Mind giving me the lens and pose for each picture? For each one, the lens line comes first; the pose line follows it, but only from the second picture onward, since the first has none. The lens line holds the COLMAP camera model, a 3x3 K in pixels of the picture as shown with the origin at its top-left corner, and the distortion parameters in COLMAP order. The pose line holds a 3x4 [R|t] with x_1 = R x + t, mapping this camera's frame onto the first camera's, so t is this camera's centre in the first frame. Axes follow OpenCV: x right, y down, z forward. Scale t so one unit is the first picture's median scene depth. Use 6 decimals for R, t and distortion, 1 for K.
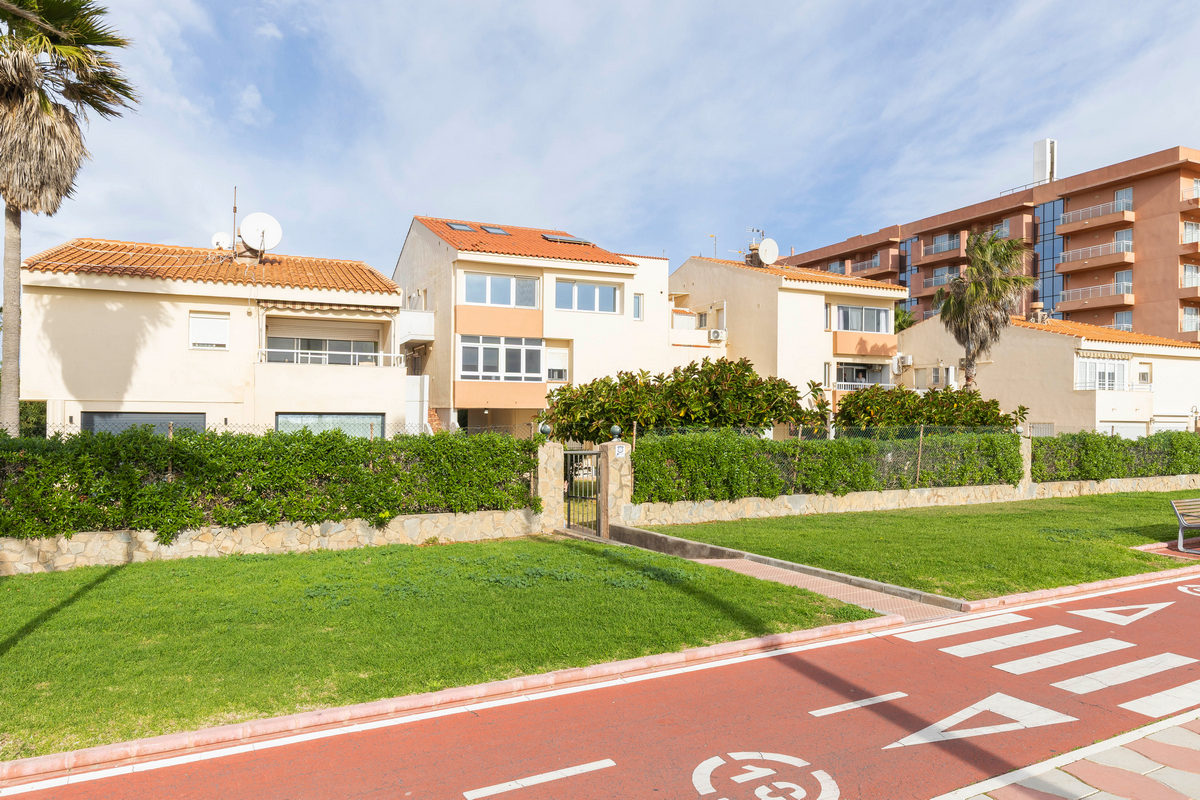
lens RADIAL K [[839.9, 0, 600.9], [0, 839.9, 412.8], [0, 0, 1]] dist [0.004712, 0.001863]
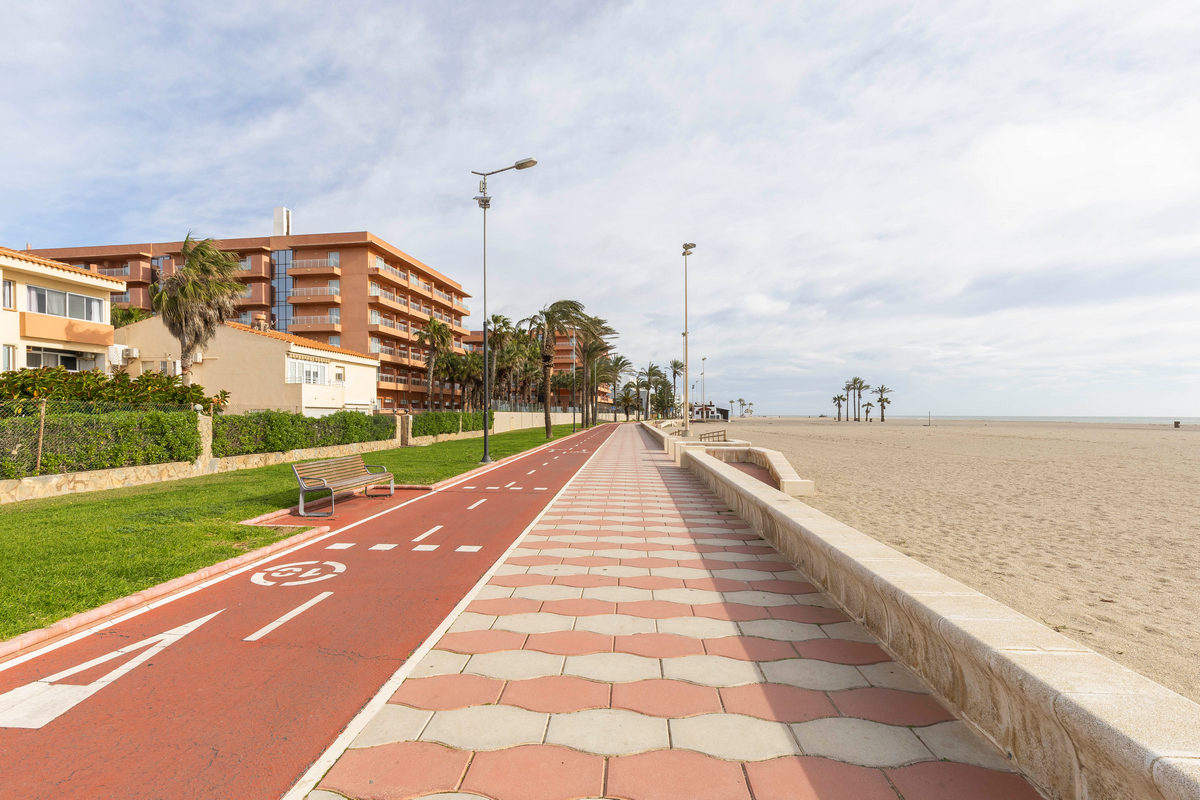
lens RADIAL K [[550.4, 0, 598.1], [0, 550.4, 403.5], [0, 0, 1]] dist [0.003530, 0.000471]
pose [[0.560306, 0.003031, 0.828280, 0.132949], [0.008359, 0.999922, -0.009314, 0.016011], [-0.828243, 0.012142, 0.560237, 0.133292]]
